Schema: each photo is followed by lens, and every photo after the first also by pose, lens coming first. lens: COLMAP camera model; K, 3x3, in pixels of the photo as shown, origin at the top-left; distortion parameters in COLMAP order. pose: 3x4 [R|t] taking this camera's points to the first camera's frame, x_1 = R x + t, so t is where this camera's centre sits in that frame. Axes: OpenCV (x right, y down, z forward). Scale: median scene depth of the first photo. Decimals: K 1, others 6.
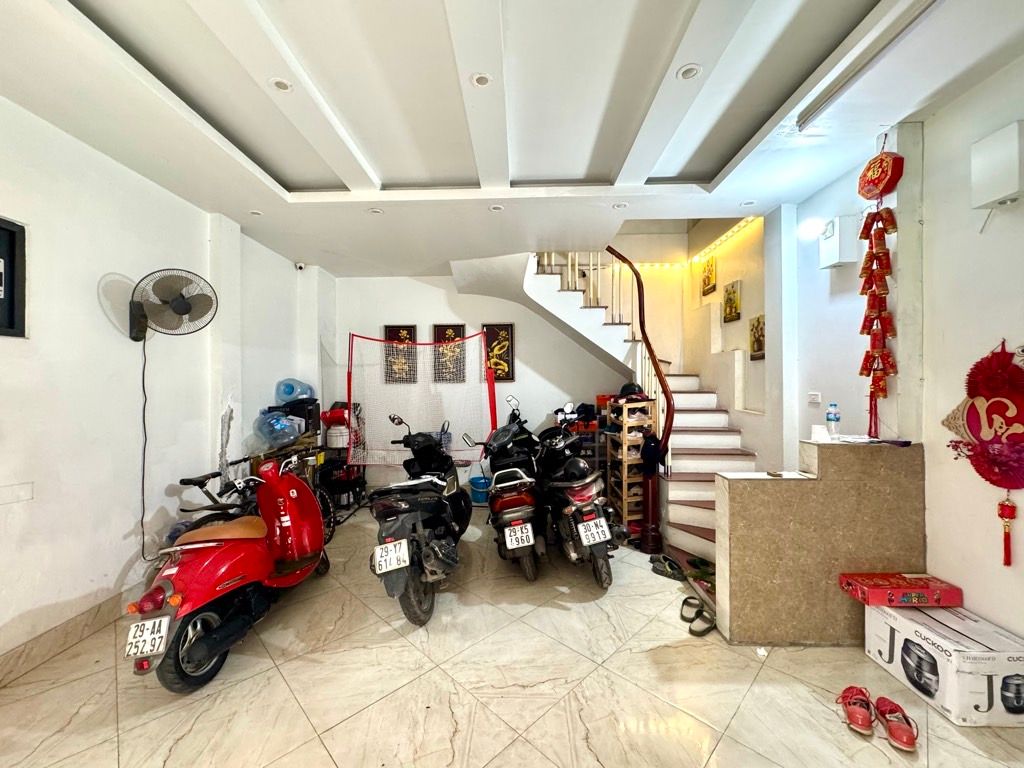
lens RADIAL K [[405.8, 0, 512.0], [0, 405.8, 384.0], [0, 0, 1]] dist [0.002833, -0.000050]
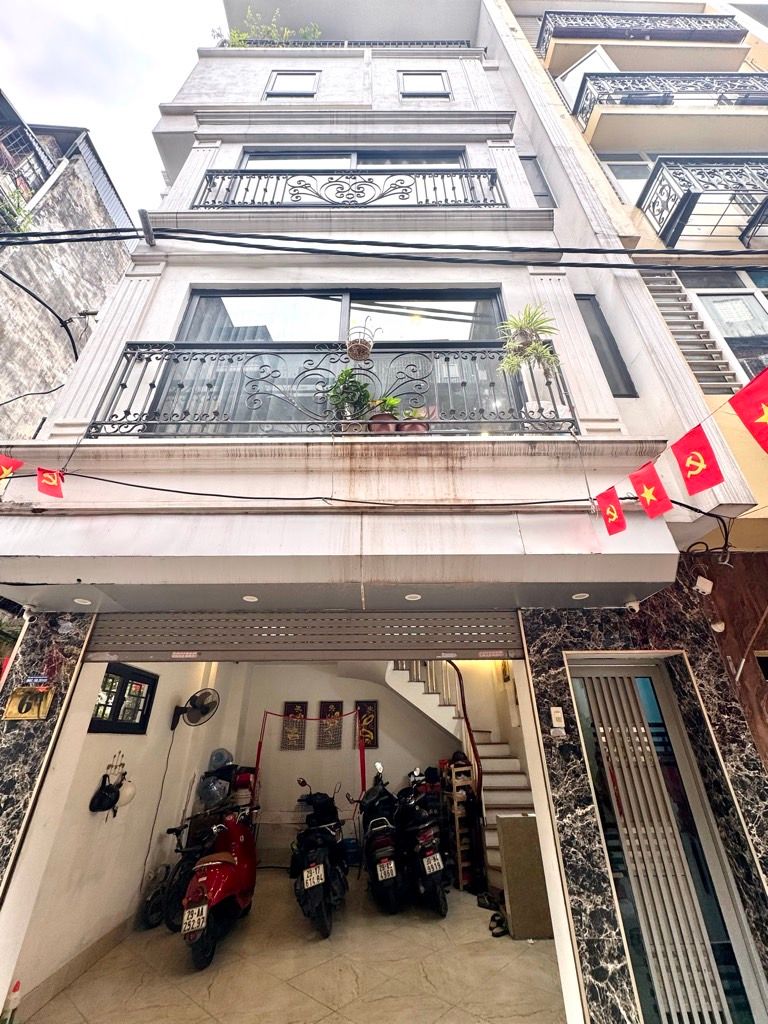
lens RADIAL K [[405.8, 0, 384.0], [0, 405.8, 512.0], [0, 0, 1]] dist [0.002833, -0.000050]
pose [[0.998985, 0.019123, 0.040783, -0.057882], [0.002948, 0.875710, -0.482829, -0.054714], [-0.044947, 0.482459, 0.874765, -0.736910]]
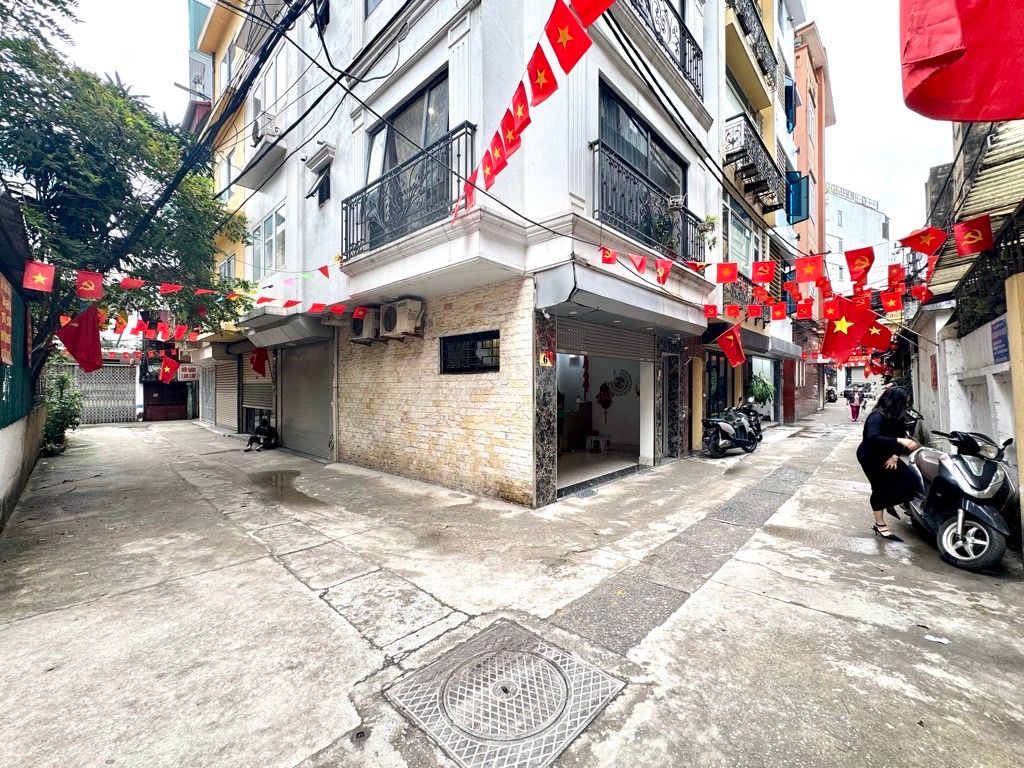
lens RADIAL K [[405.8, 0, 512.0], [0, 405.8, 384.0], [0, 0, 1]] dist [0.002833, -0.000050]
pose [[0.658961, 0.007456, 0.752140, -1.720636], [-0.000805, 0.999957, -0.009207, -0.008864], [-0.752177, 0.005461, 0.658939, -0.760909]]
